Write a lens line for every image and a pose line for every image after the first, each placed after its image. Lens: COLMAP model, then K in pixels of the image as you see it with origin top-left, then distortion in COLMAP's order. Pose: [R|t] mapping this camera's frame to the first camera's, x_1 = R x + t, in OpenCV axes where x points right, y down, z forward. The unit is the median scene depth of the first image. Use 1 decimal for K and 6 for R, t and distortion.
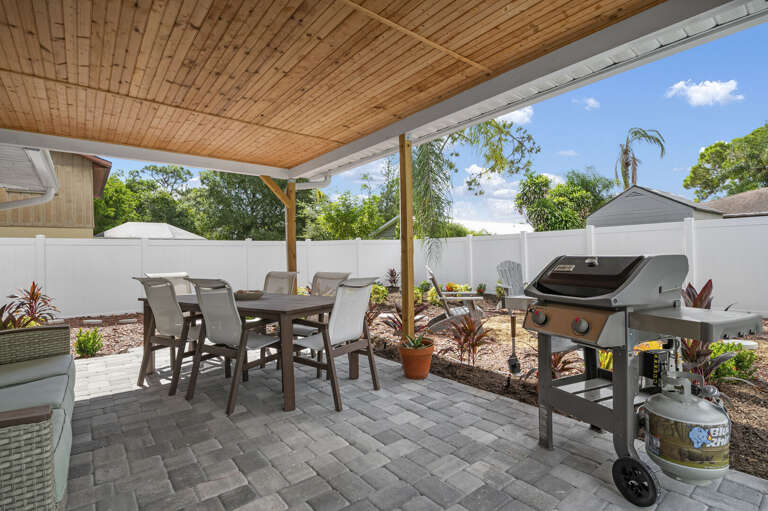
lens RADIAL K [[374.2, 0, 384.1], [0, 374.2, 259.8], [0, 0, 1]] dist [-0.001068, 0.000118]
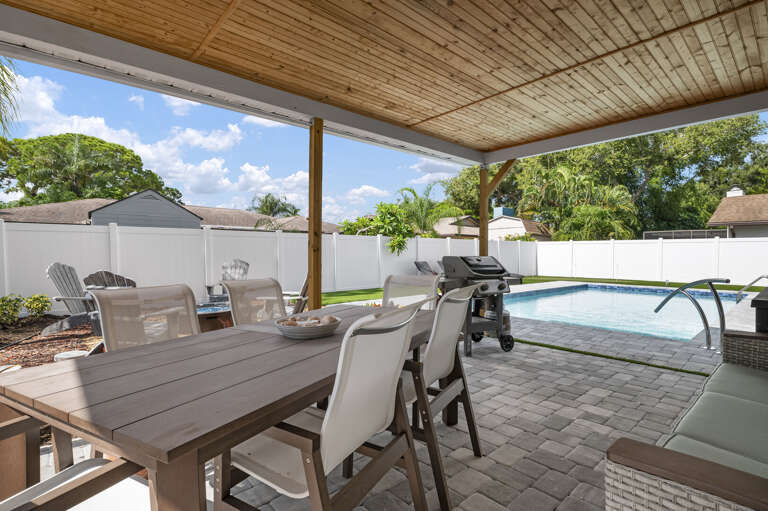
lens RADIAL K [[378.0, 0, 387.9], [0, 378.0, 260.8], [0, 0, 1]] dist [-0.001143, -0.000435]
pose [[-0.062174, -0.000064, 0.998065, -1.345264], [0.007498, 0.999972, 0.000531, 0.007378], [-0.998037, 0.007517, -0.062172, 1.402665]]
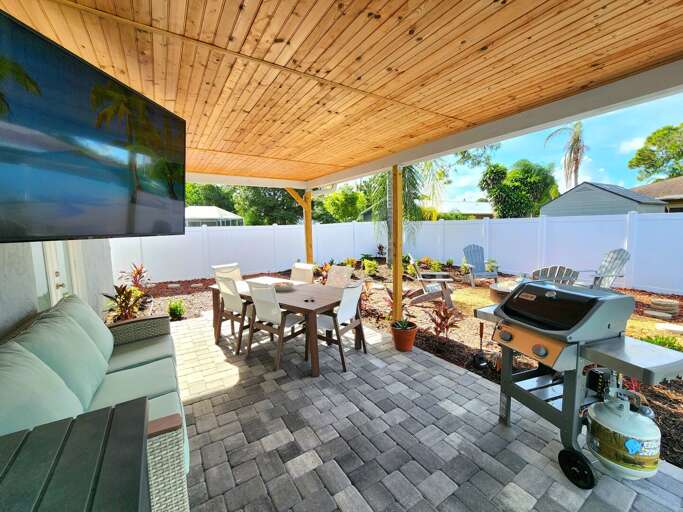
lens RADIAL K [[280.5, 0, 342.3], [0, 280.5, 254.5], [0, 0, 1]] dist [0.003363, 0.001843]
pose [[0.994628, 0.008133, -0.103189, -0.049261], [0.001748, 0.995447, 0.095304, -0.191432], [0.103495, -0.094973, 0.990085, -0.015086]]
